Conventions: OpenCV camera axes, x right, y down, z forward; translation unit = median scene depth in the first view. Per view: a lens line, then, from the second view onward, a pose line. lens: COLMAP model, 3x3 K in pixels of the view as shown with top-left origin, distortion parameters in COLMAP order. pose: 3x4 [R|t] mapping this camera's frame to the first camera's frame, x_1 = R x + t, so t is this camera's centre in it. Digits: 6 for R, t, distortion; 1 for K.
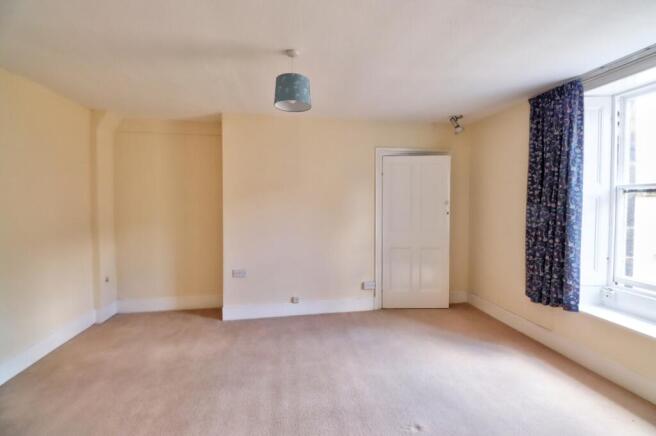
lens RADIAL K [[306.1, 0, 339.2], [0, 306.1, 211.2], [0, 0, 1]] dist [-0.000637, -0.000758]
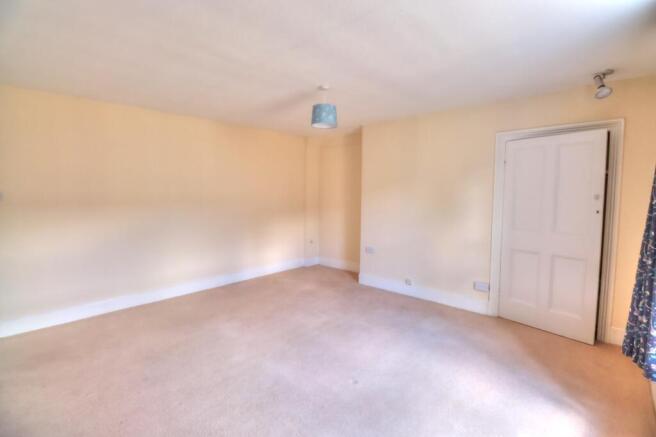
lens RADIAL K [[306.1, 0, 339.2], [0, 306.1, 211.7], [0, 0, 1]] dist [-0.000637, -0.000758]
pose [[0.619283, 0.053206, -0.783363, 0.573381], [-0.033253, 0.998583, 0.041536, -0.004729], [0.784463, 0.000326, 0.620176, 0.104810]]
